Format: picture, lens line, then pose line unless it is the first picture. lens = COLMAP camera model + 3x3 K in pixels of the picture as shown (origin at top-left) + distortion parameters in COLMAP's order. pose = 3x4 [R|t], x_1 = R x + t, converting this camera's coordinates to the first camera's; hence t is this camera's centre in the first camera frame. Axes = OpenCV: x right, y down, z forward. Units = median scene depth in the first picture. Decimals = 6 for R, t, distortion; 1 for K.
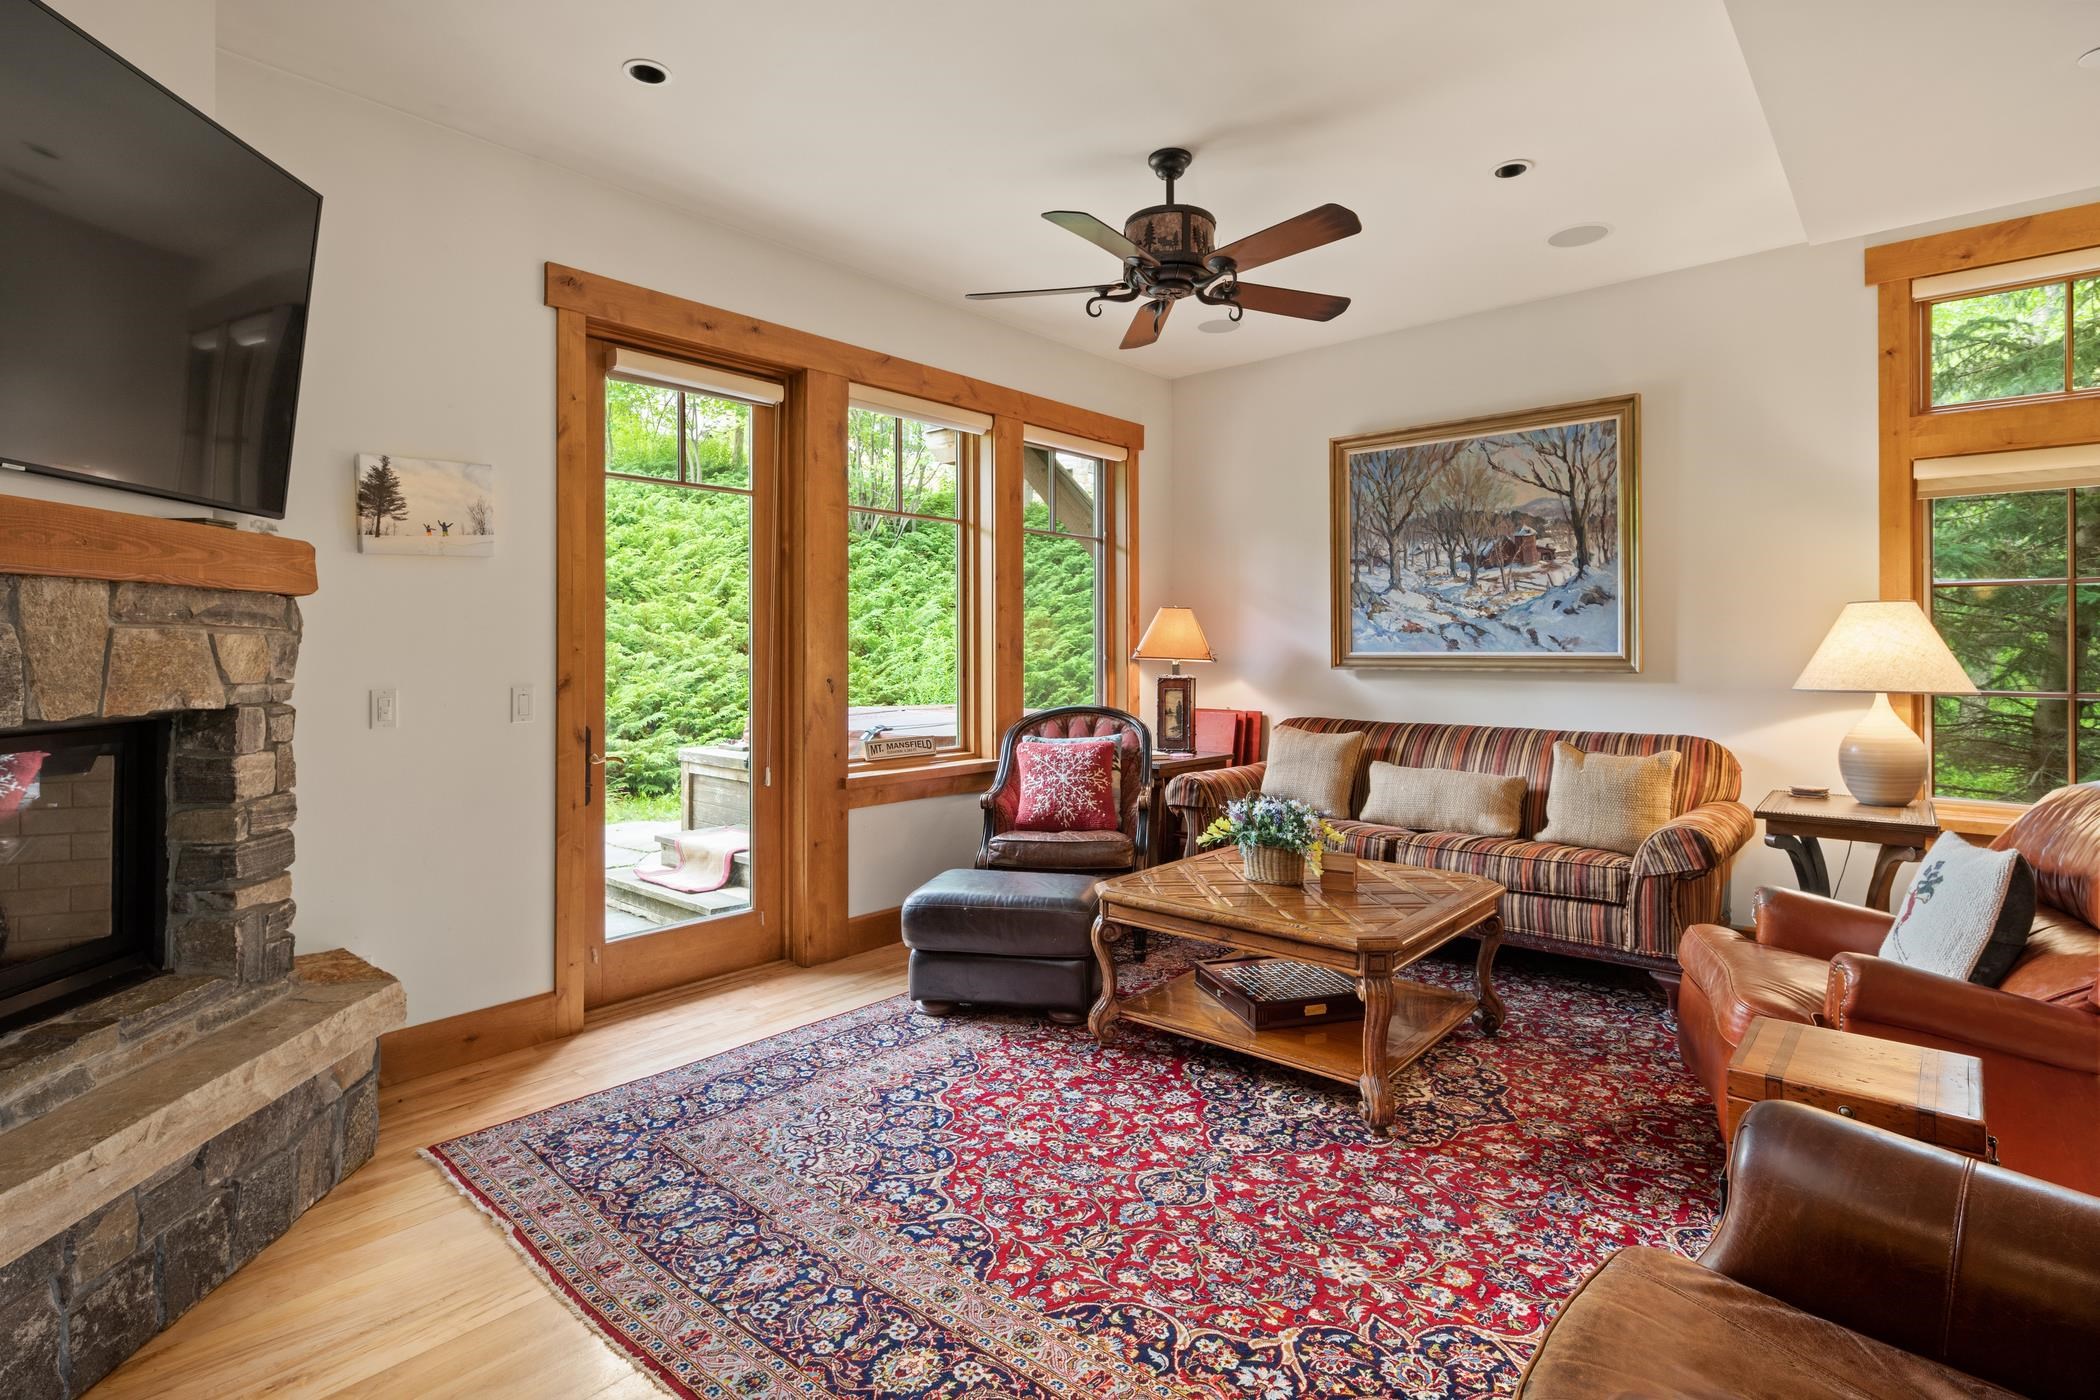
lens RADIAL K [[1023.6, 0, 1045.3], [0, 1023.6, 643.7], [0, 0, 1]] dist [0.004424, -0.004585]
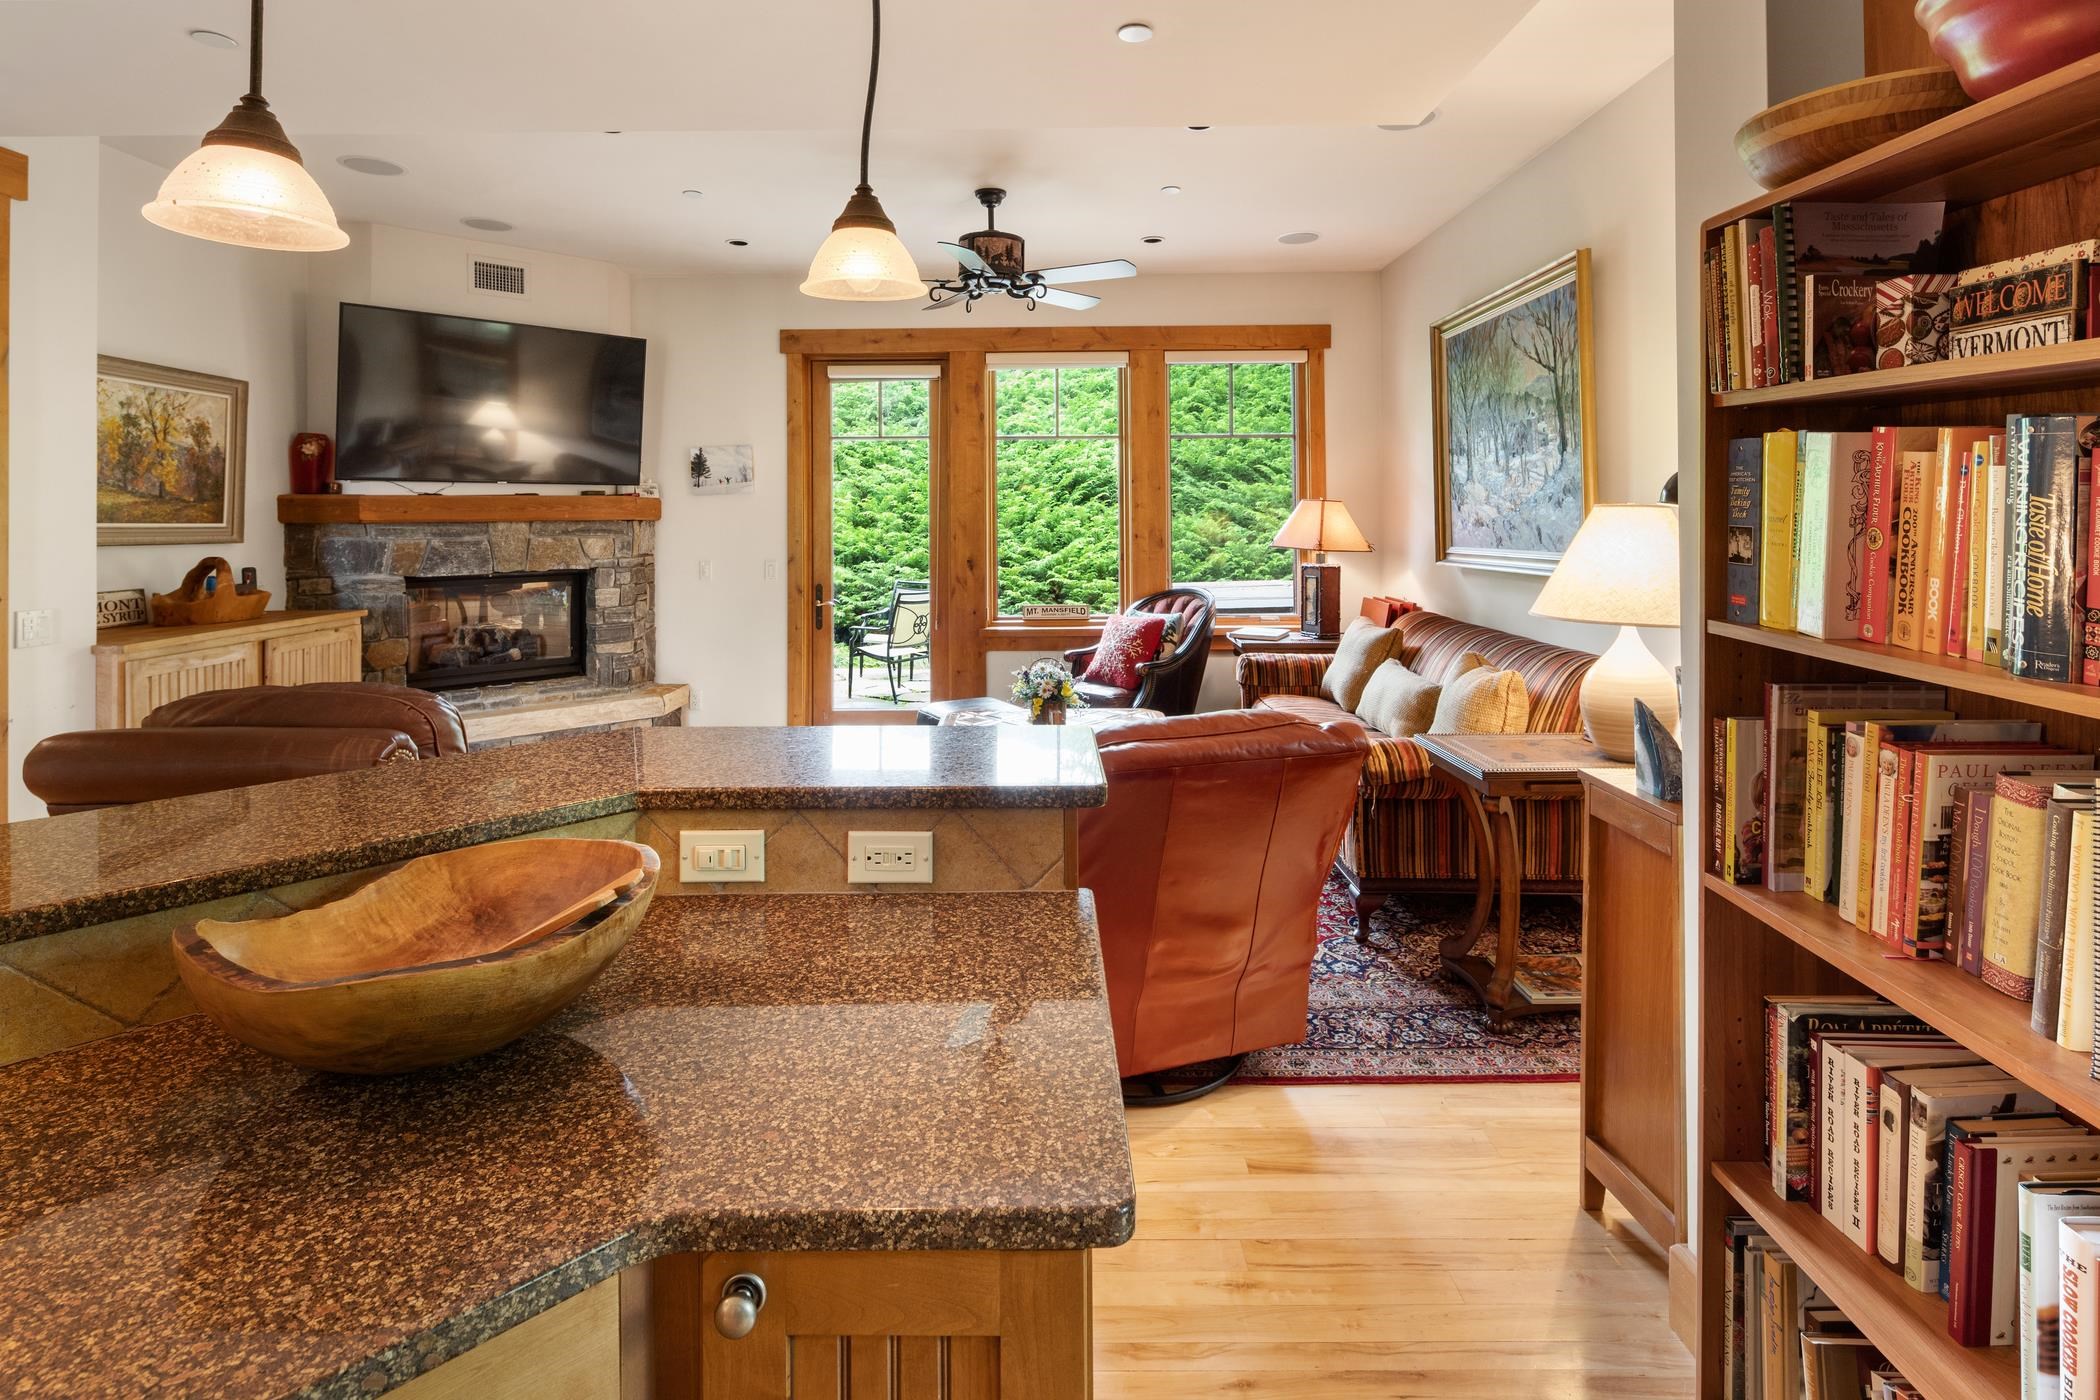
lens RADIAL K [[1025.3, 0, 1041.1], [0, 1025.3, 504.9], [0, 0, 1]] dist [0.005395, -0.004106]
pose [[0.658811, -0.011139, -0.752226, 0.893453], [0.010828, 0.999927, -0.005324, -0.032947], [0.752230, -0.004638, 0.658884, 0.102748]]
